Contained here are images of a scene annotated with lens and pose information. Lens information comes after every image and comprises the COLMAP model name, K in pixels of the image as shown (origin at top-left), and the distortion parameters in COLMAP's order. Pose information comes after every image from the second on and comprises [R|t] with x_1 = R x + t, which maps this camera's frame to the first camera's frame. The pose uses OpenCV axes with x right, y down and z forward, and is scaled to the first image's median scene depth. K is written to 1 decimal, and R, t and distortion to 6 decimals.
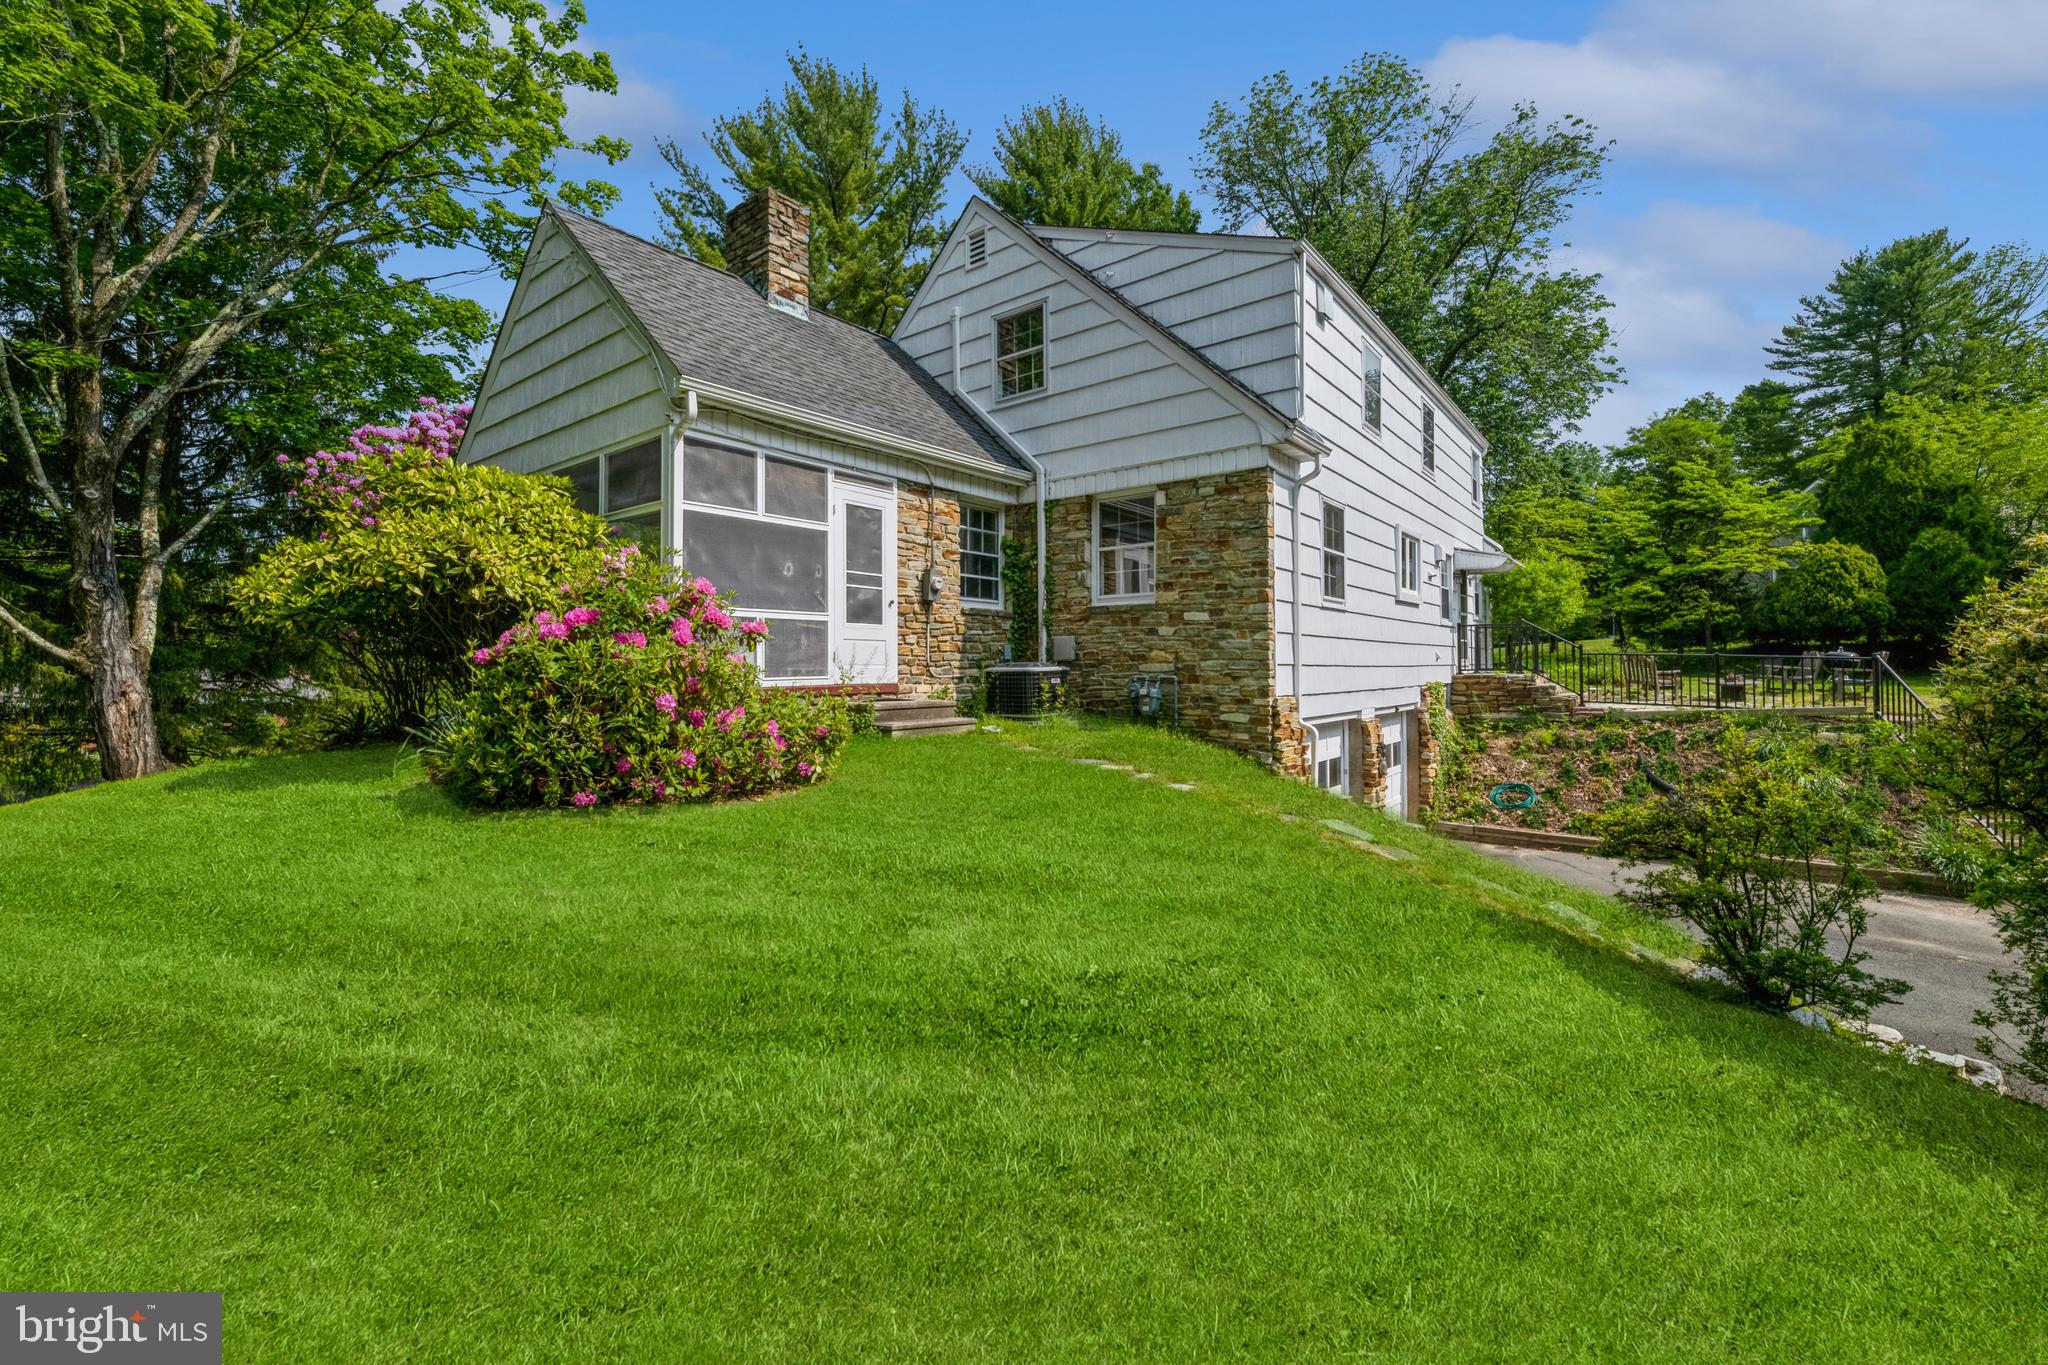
lens RADIAL K [[834.5, 0, 1019.3], [0, 834.5, 646.3], [0, 0, 1]] dist [-0.003603, -0.000340]
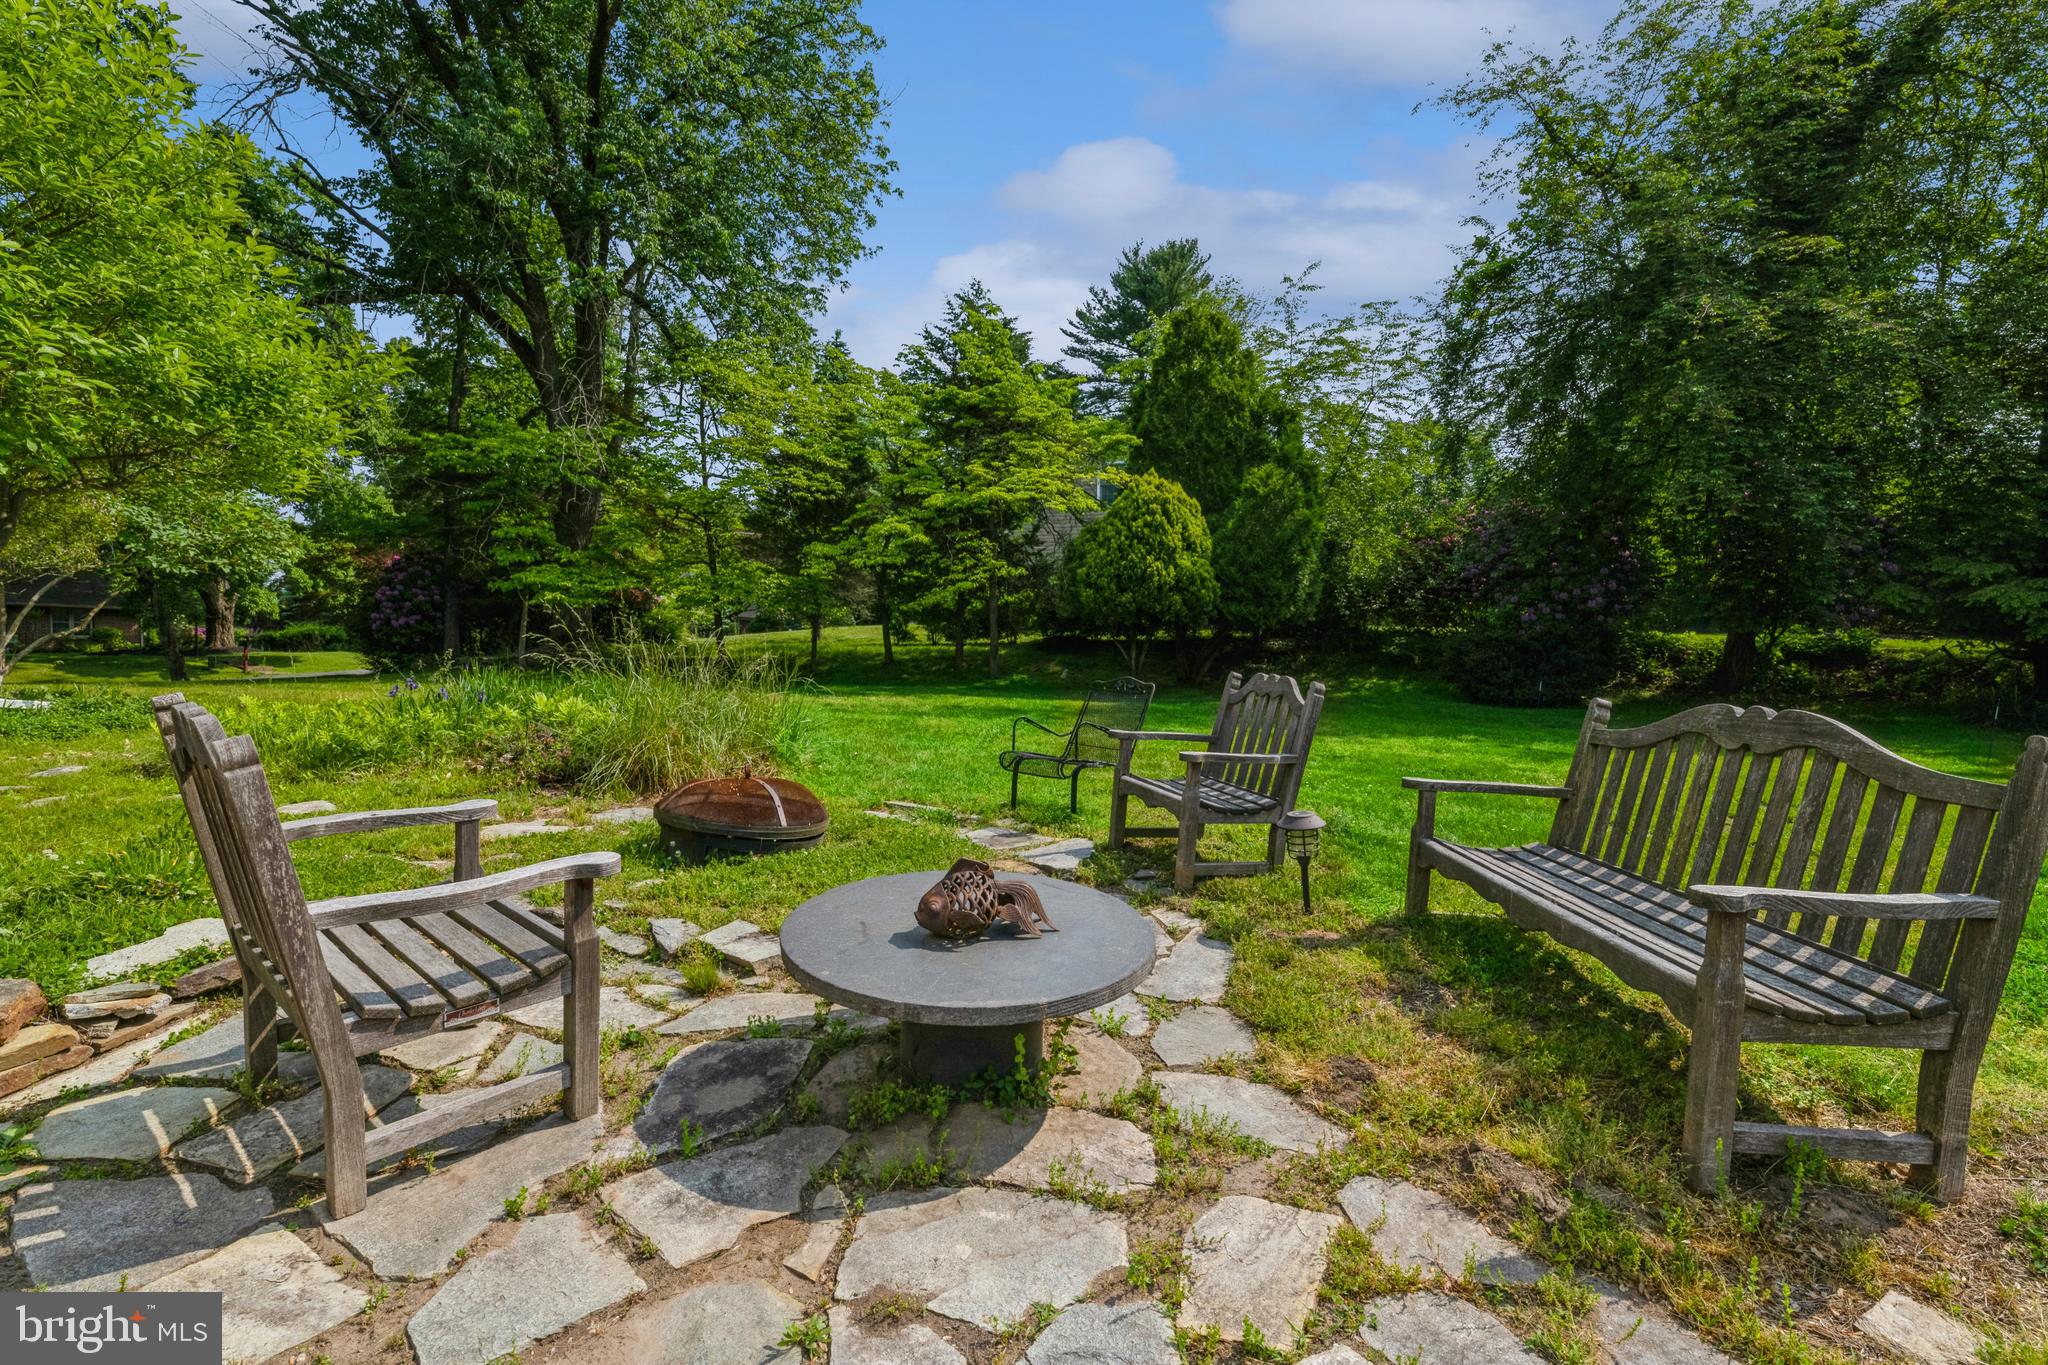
lens RADIAL K [[890.5, 0, 1023.4], [0, 890.5, 676.8], [0, 0, 1]] dist [-0.003906, -0.000465]
pose [[0.761724, -0.004402, 0.647886, 0.348478], [-0.030325, 0.998639, 0.042439, -0.000574], [-0.647191, -0.051974, 0.760554, 0.402210]]
